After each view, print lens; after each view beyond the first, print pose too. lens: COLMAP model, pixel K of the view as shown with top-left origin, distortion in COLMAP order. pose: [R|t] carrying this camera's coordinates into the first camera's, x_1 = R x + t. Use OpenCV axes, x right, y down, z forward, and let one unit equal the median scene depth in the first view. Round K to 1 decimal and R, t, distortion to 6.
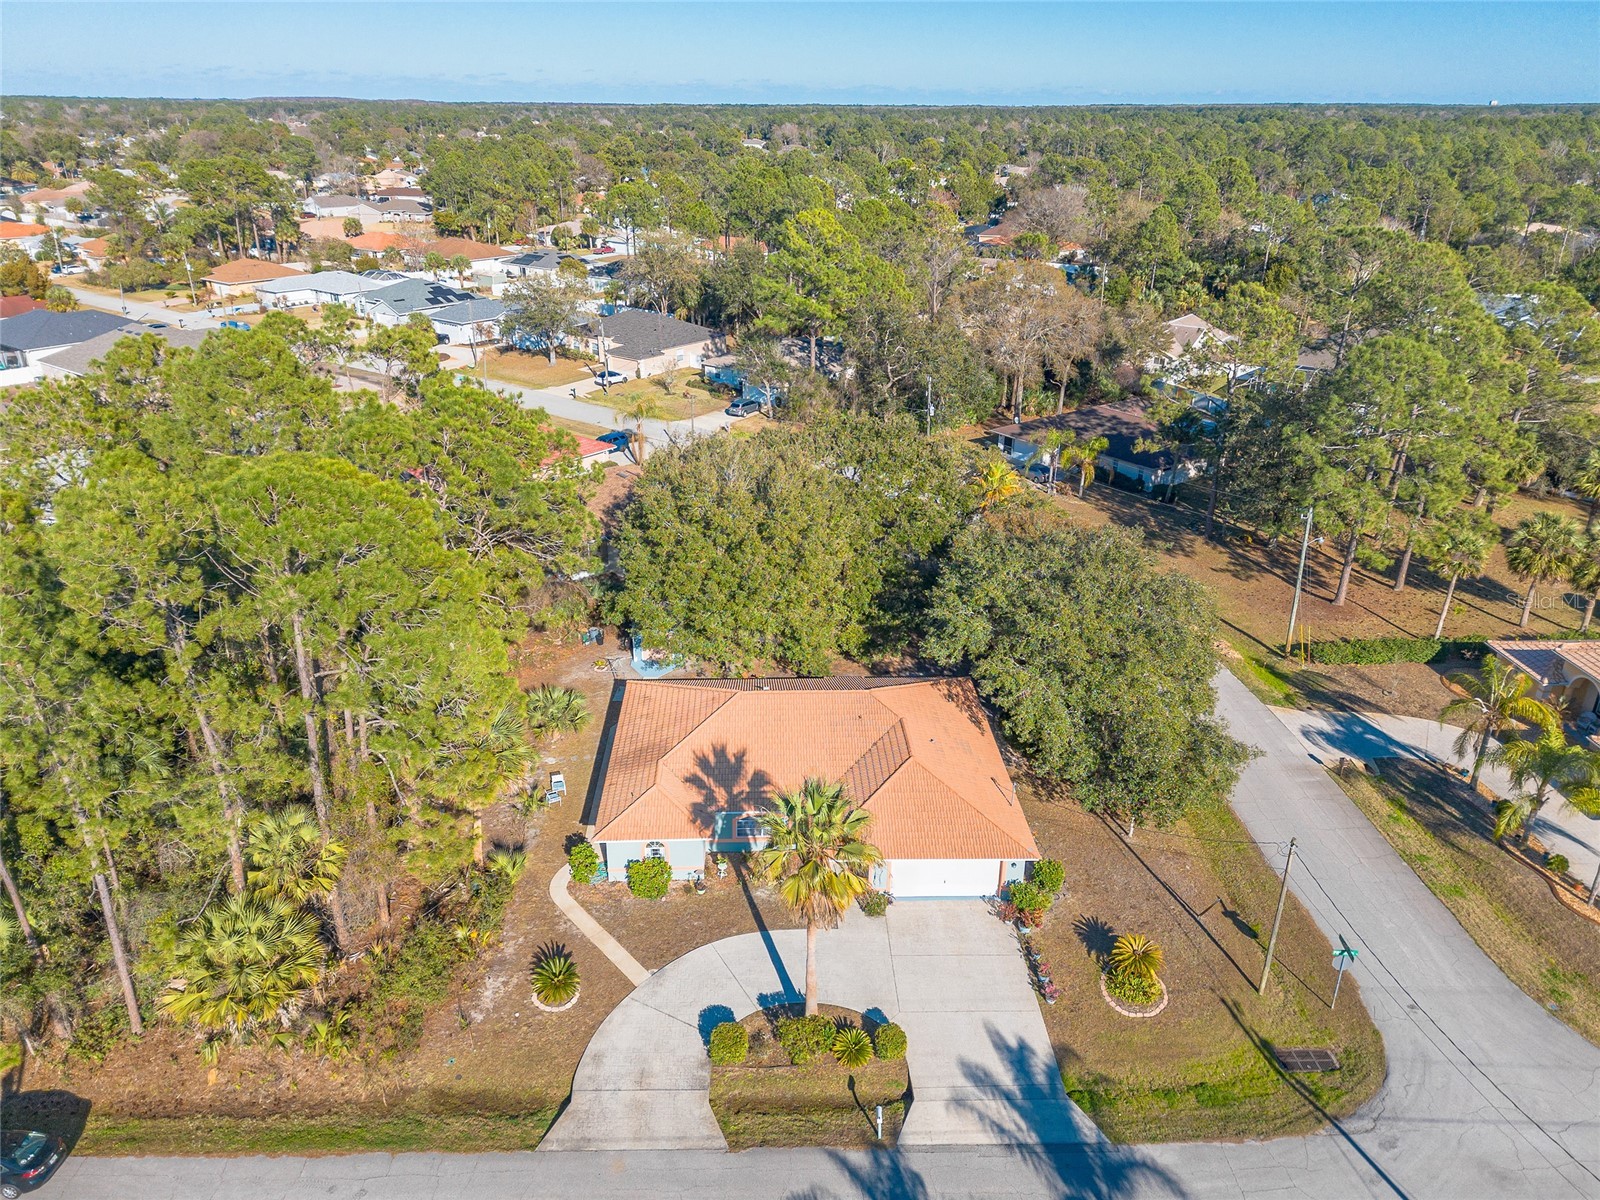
lens RADIAL K [[1109.3, 0, 792.7], [0, 1109.3, 630.4], [0, 0, 1]] dist [0.068276, -0.044543]
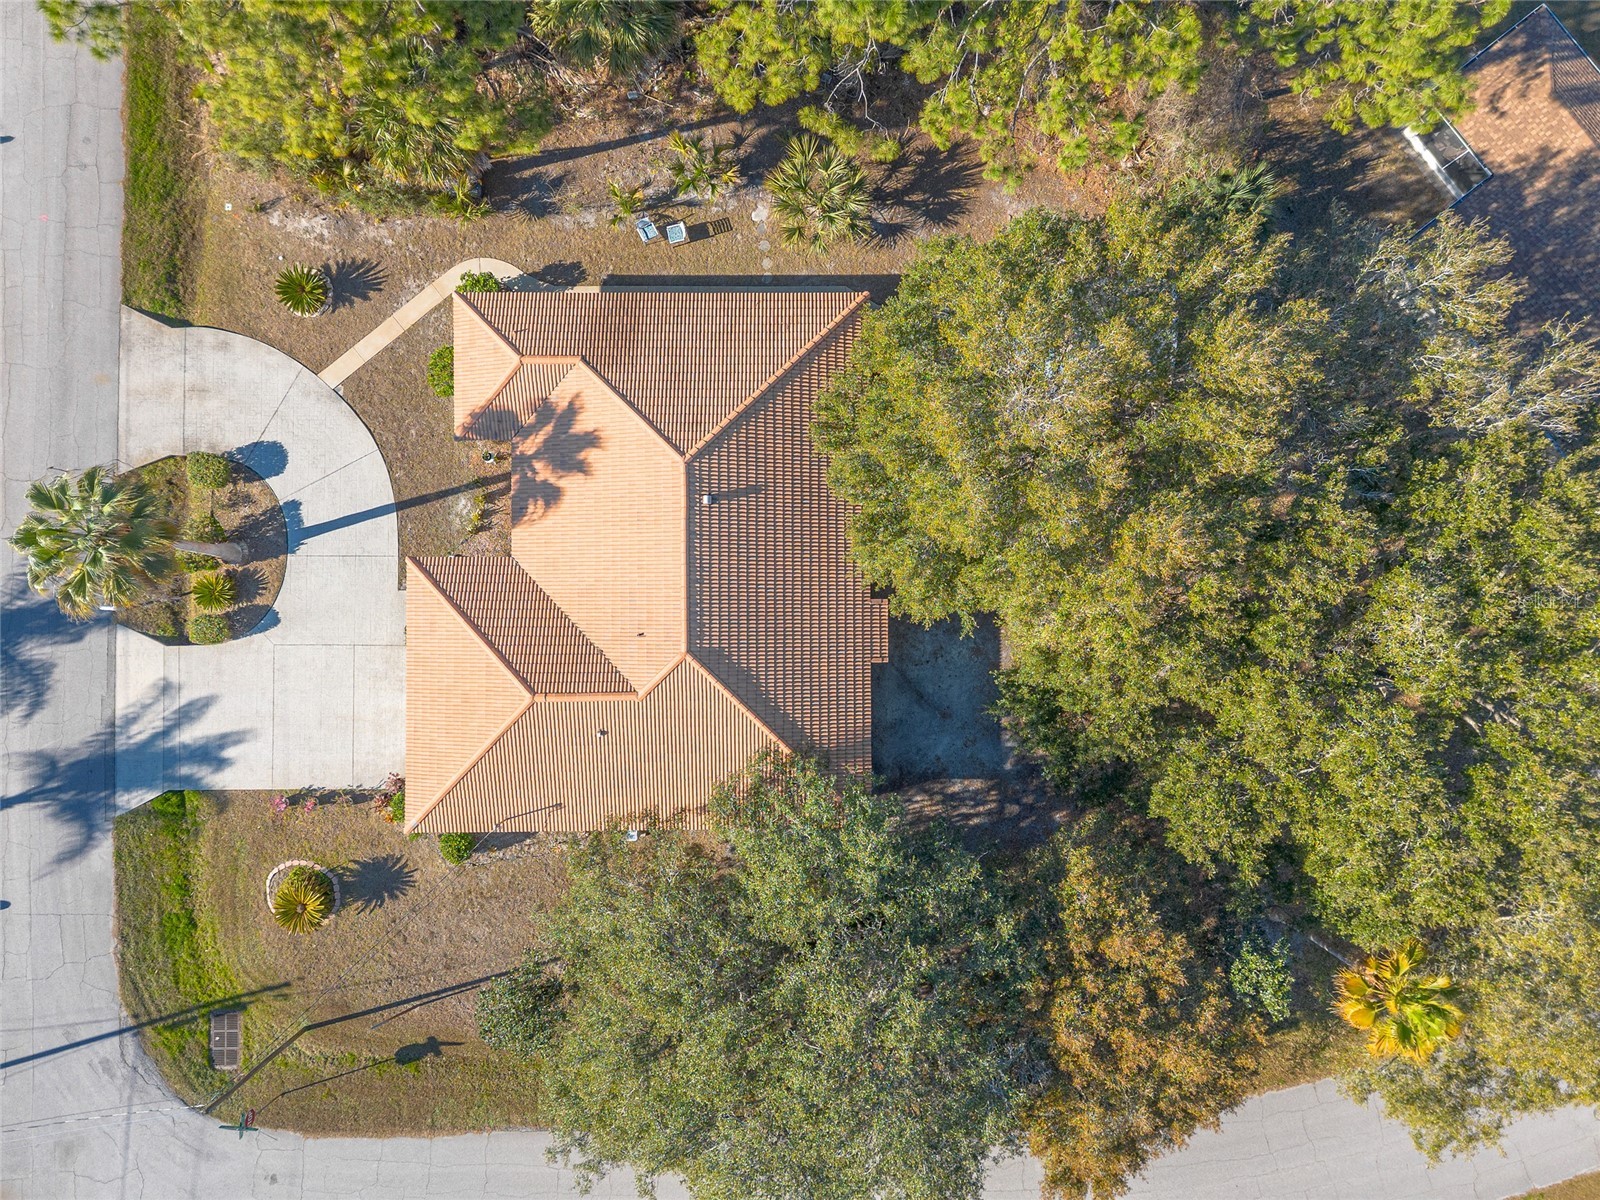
lens RADIAL K [[1156.2, 0, 800.0], [0, 1156.2, 600.0], [0, 0, 1]] dist [0.068441, -0.051992]
pose [[-0.029838, 0.999320, -0.021680, 0.063780], [-0.426313, 0.006895, 0.904549, -0.773792], [0.904083, 0.036232, 0.425818, 0.964568]]
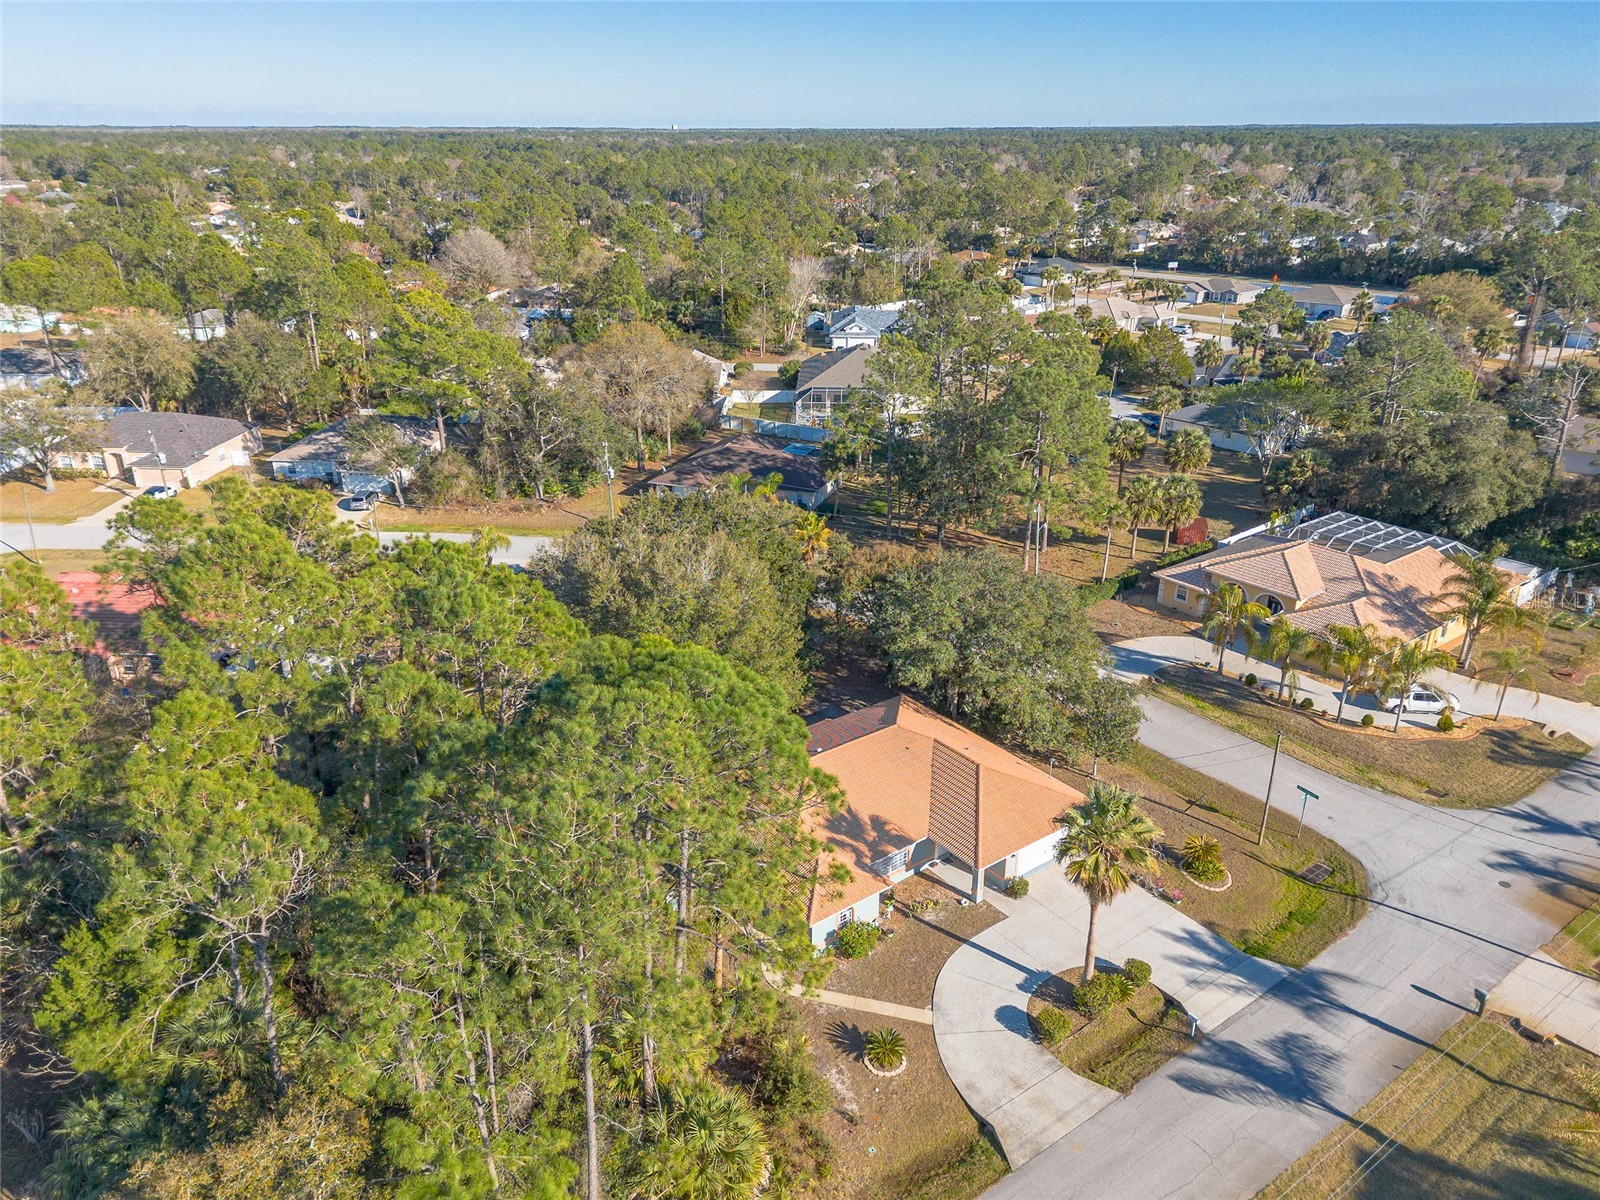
lens RADIAL K [[1109.3, 0, 792.7], [0, 1109.3, 630.4], [0, 0, 1]] dist [0.068276, -0.044543]
pose [[0.821688, -0.241762, 0.516120, -0.754127], [0.249396, 0.966792, 0.055815, -0.168547], [-0.512475, 0.082856, 0.854696, 0.068335]]
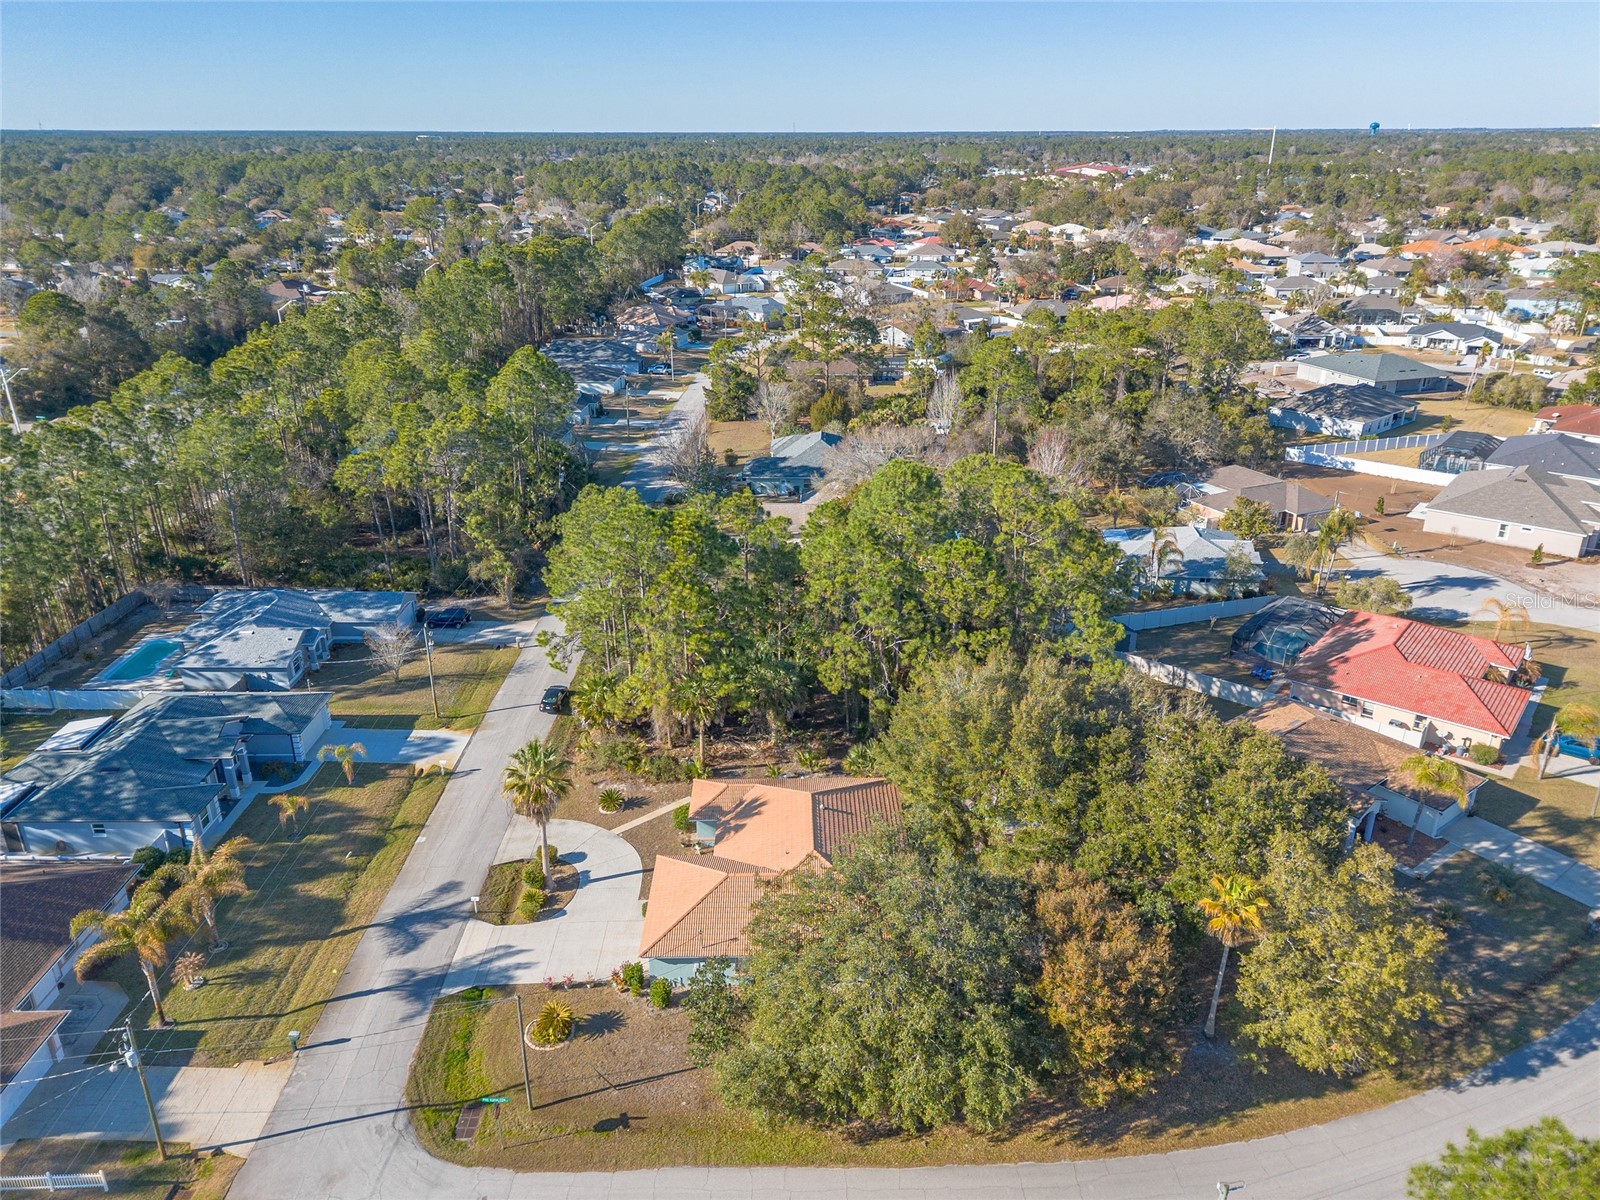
lens RADIAL K [[1156.2, 0, 800.0], [0, 1156.2, 600.0], [0, 0, 1]] dist [0.068441, -0.051992]
pose [[-0.023623, 0.372519, -0.927724, 1.471104], [-0.421250, 0.837869, 0.347165, -0.783916], [0.906637, 0.399004, 0.137131, 0.882400]]
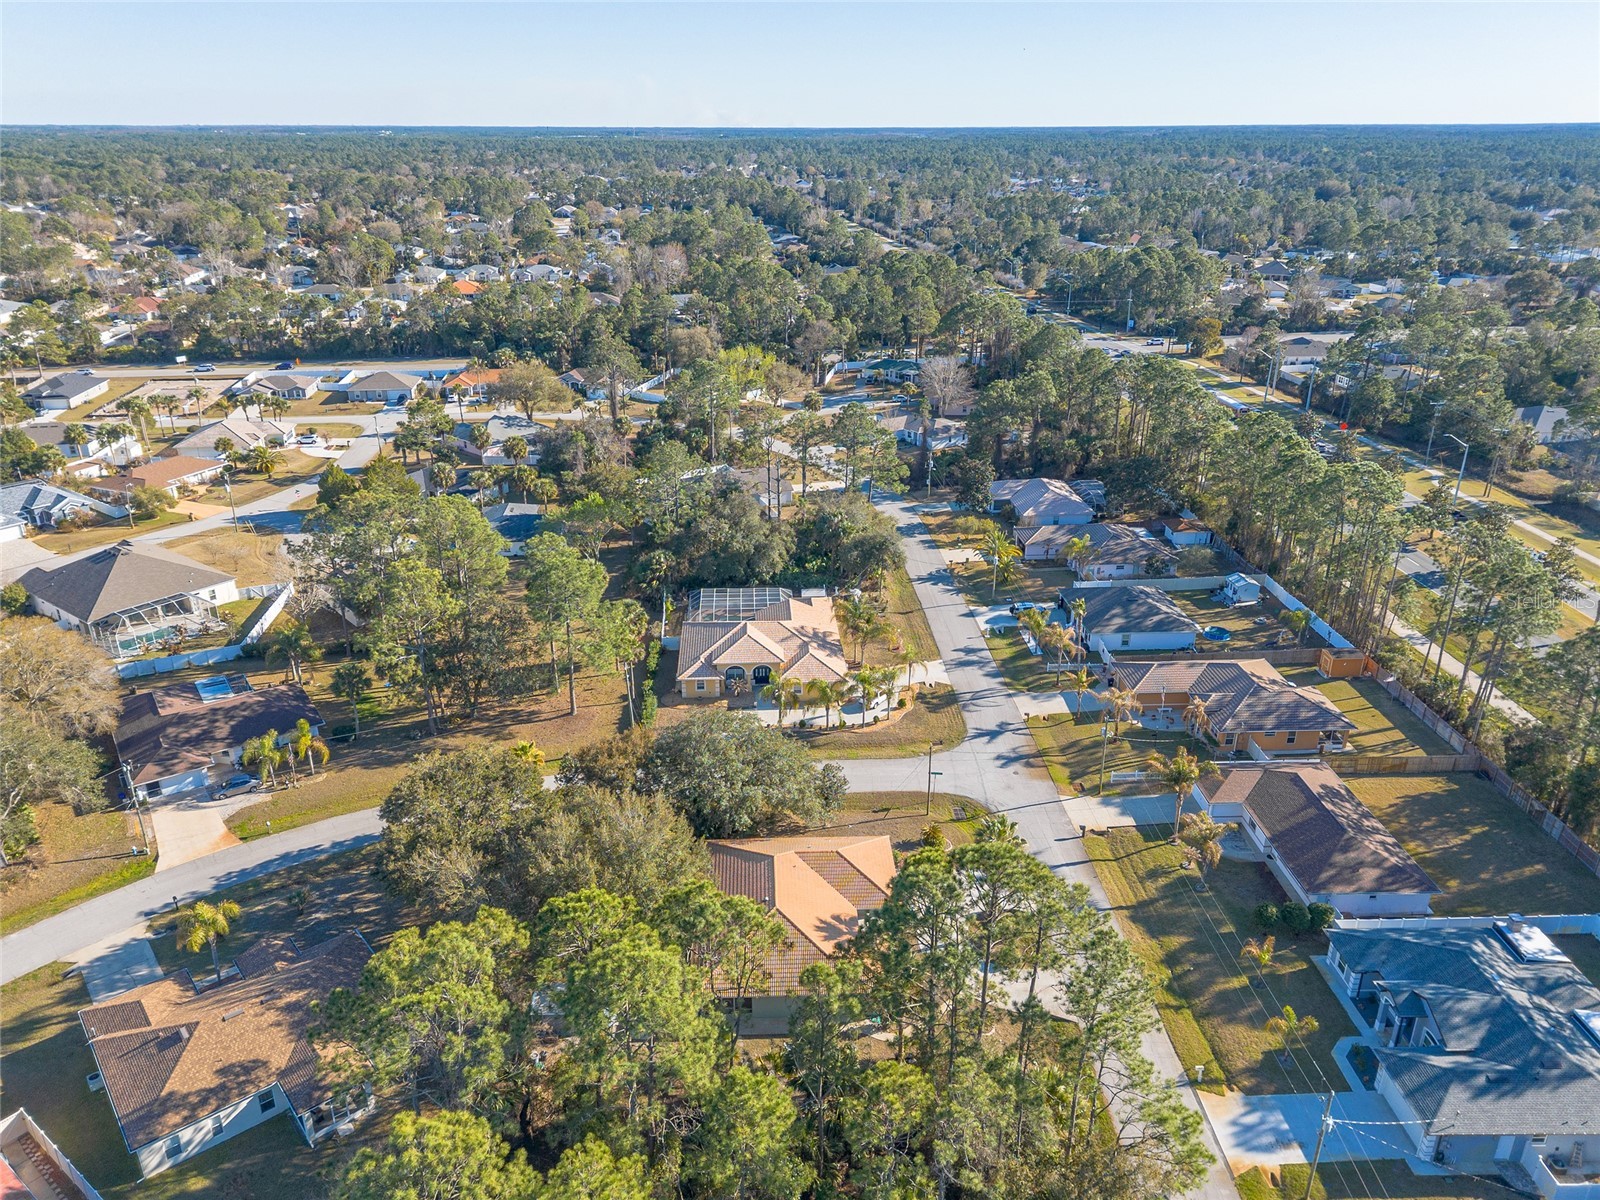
lens RADIAL K [[1109.3, 0, 792.7], [0, 1109.3, 630.4], [0, 0, 1]] dist [0.068276, -0.044543]
pose [[0.017106, -0.417003, 0.908744, -1.611707], [0.437738, 0.820269, 0.368164, -1.018529], [-0.898940, 0.391494, 0.196569, 0.657808]]
